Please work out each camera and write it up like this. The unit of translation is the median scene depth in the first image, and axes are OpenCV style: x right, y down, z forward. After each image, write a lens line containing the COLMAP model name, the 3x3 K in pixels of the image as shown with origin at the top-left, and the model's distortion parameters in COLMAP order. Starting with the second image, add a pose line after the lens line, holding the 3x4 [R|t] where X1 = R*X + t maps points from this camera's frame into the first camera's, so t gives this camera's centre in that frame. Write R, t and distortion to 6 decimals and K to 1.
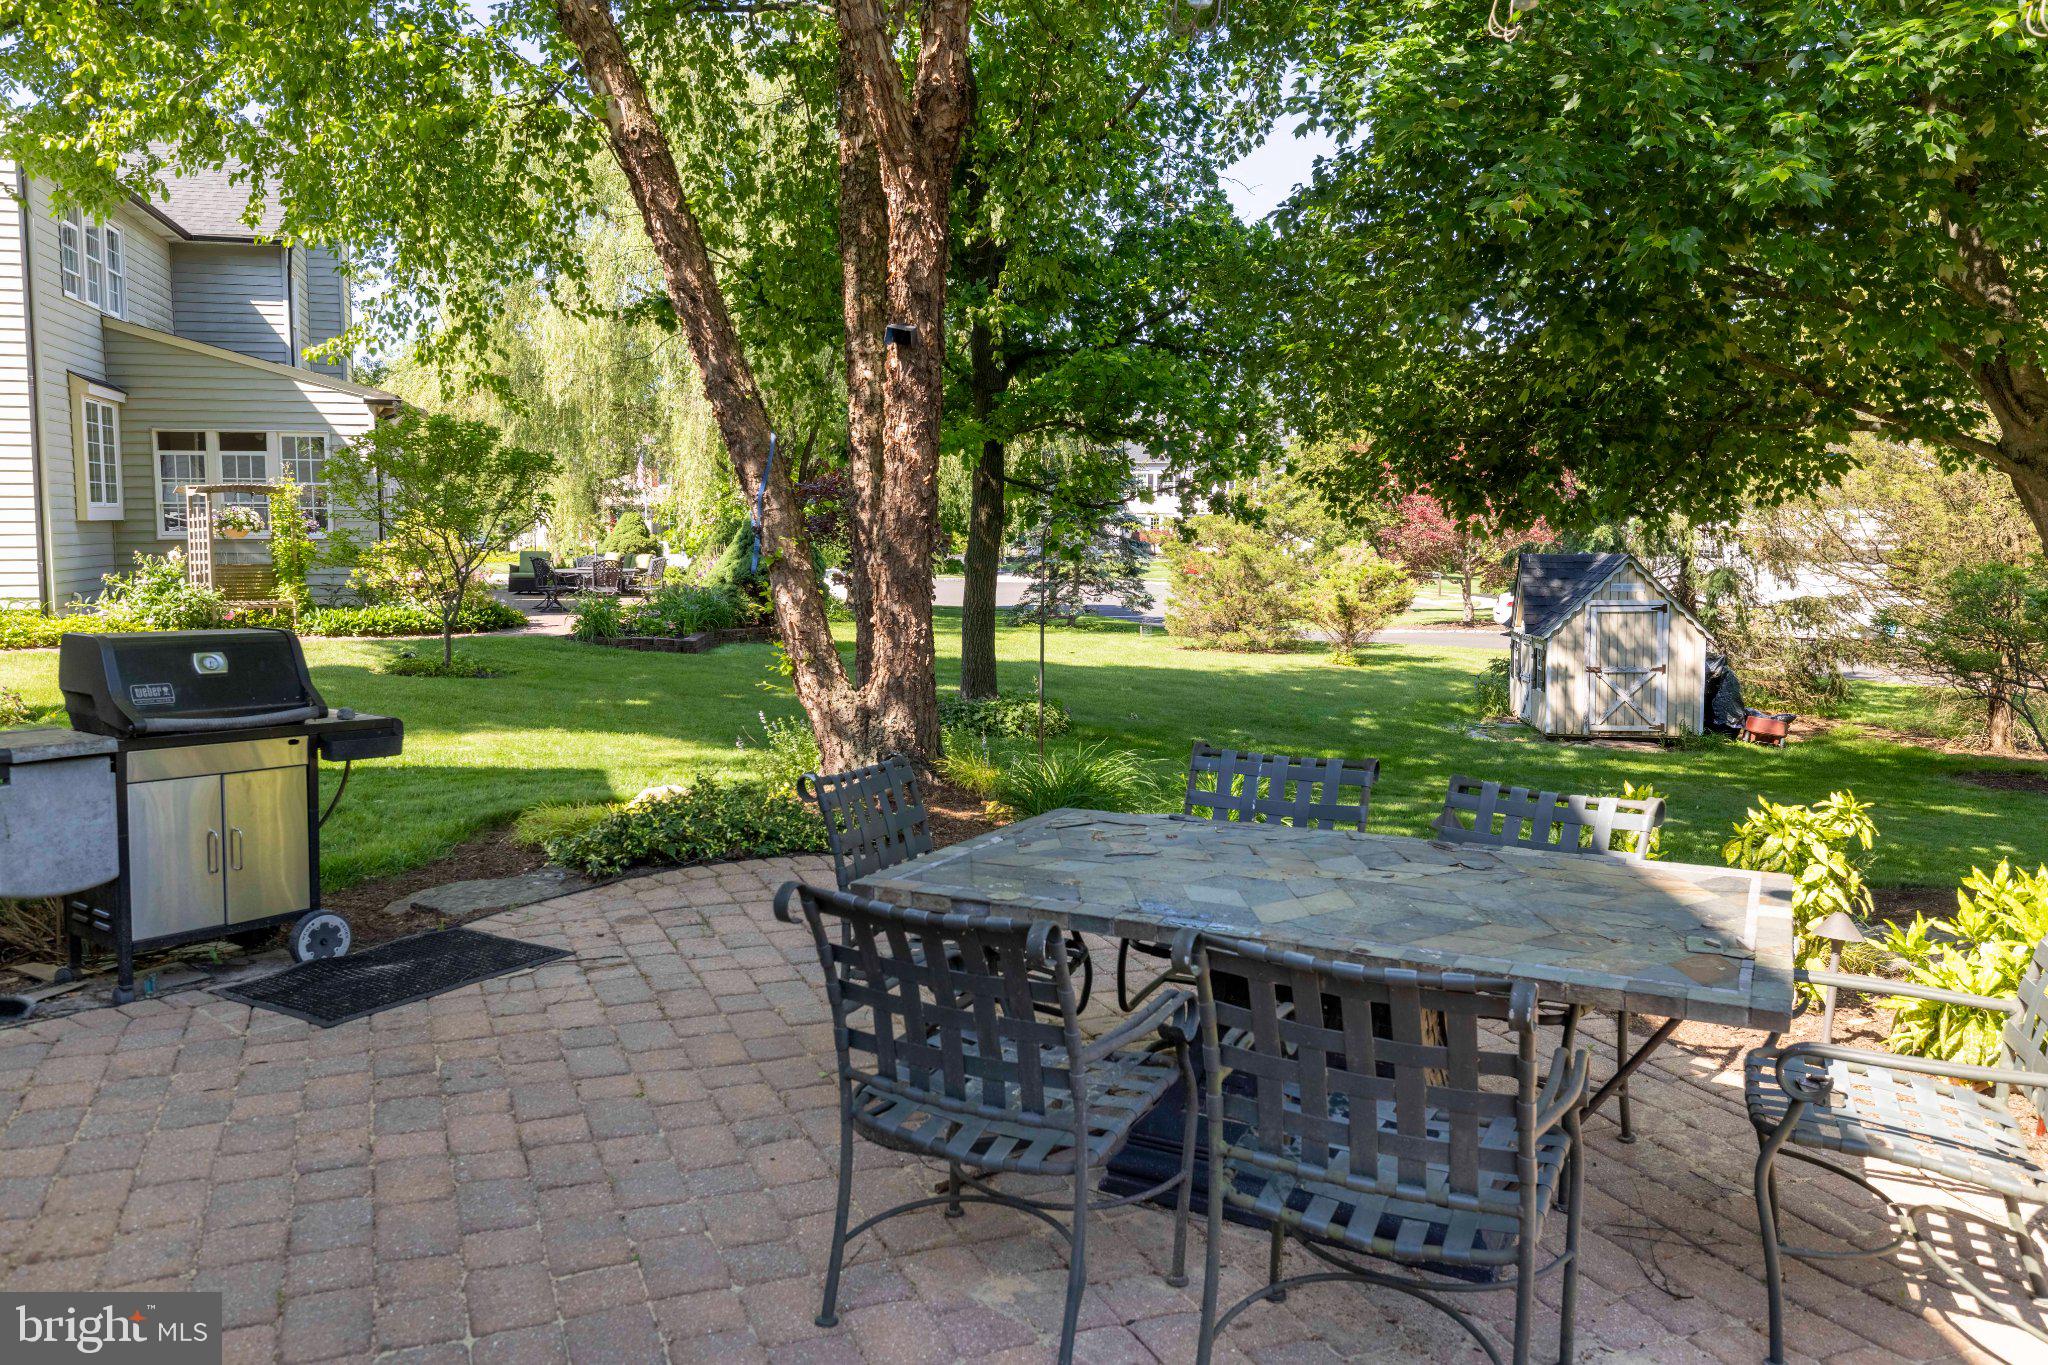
lens RADIAL K [[1543.5, 0, 1022.9], [0, 1543.5, 679.8], [0, 0, 1]] dist [-0.003004, -0.006029]
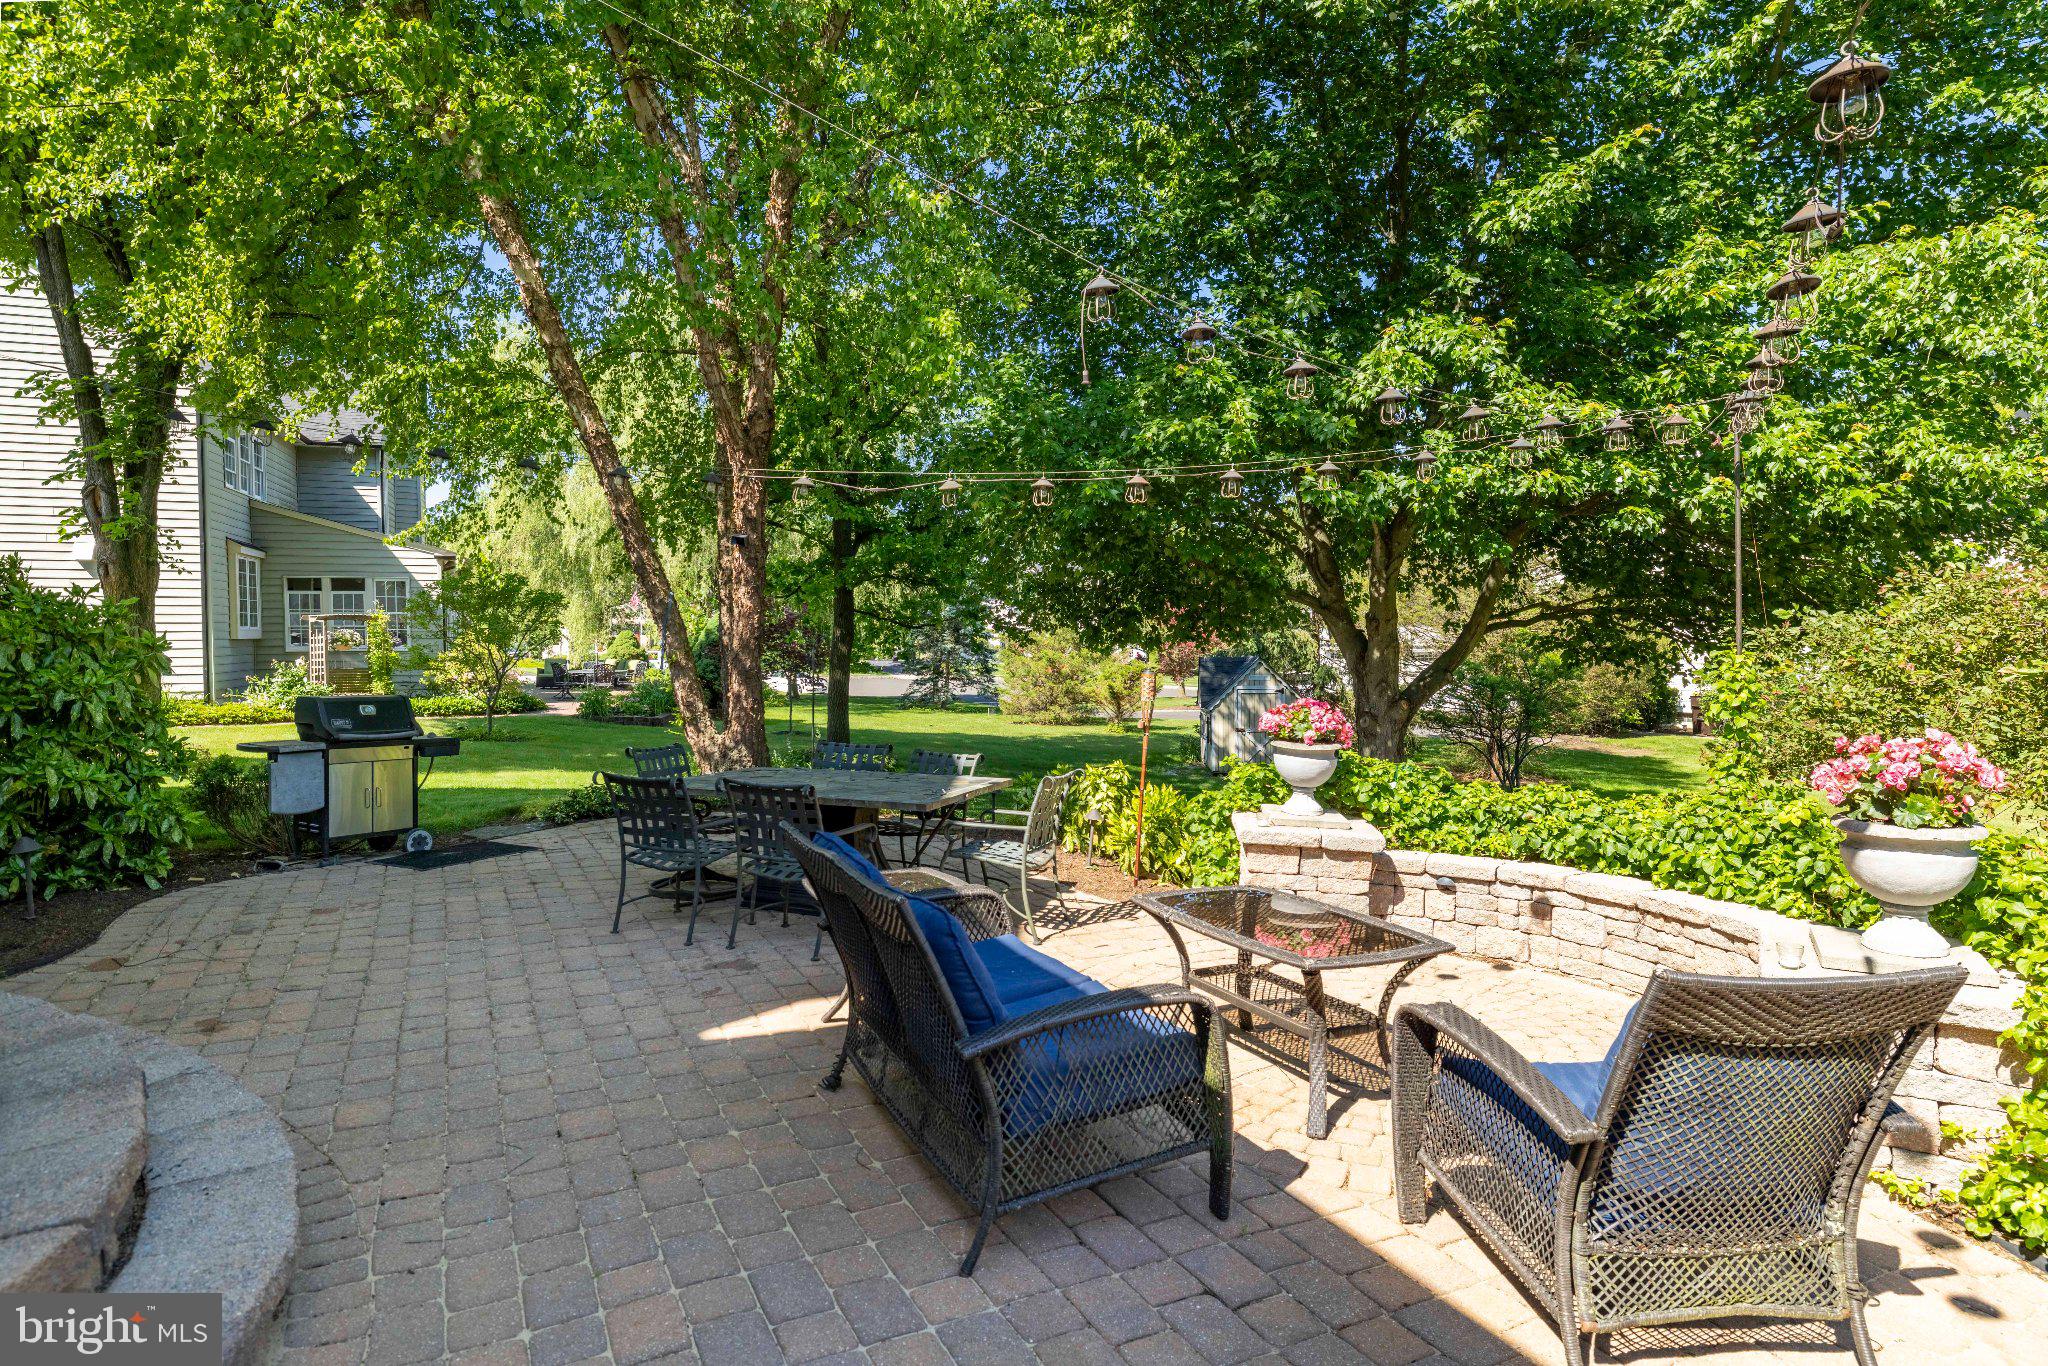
lens RADIAL K [[1178.2, 0, 1024.5], [0, 1178.2, 686.2], [0, 0, 1]] dist [-0.001888, 0.000563]
pose [[0.997774, -0.007178, 0.066301, 0.064342], [0.011015, 0.998274, -0.057690, 0.014160], [-0.065772, 0.058292, 0.996131, -0.161795]]
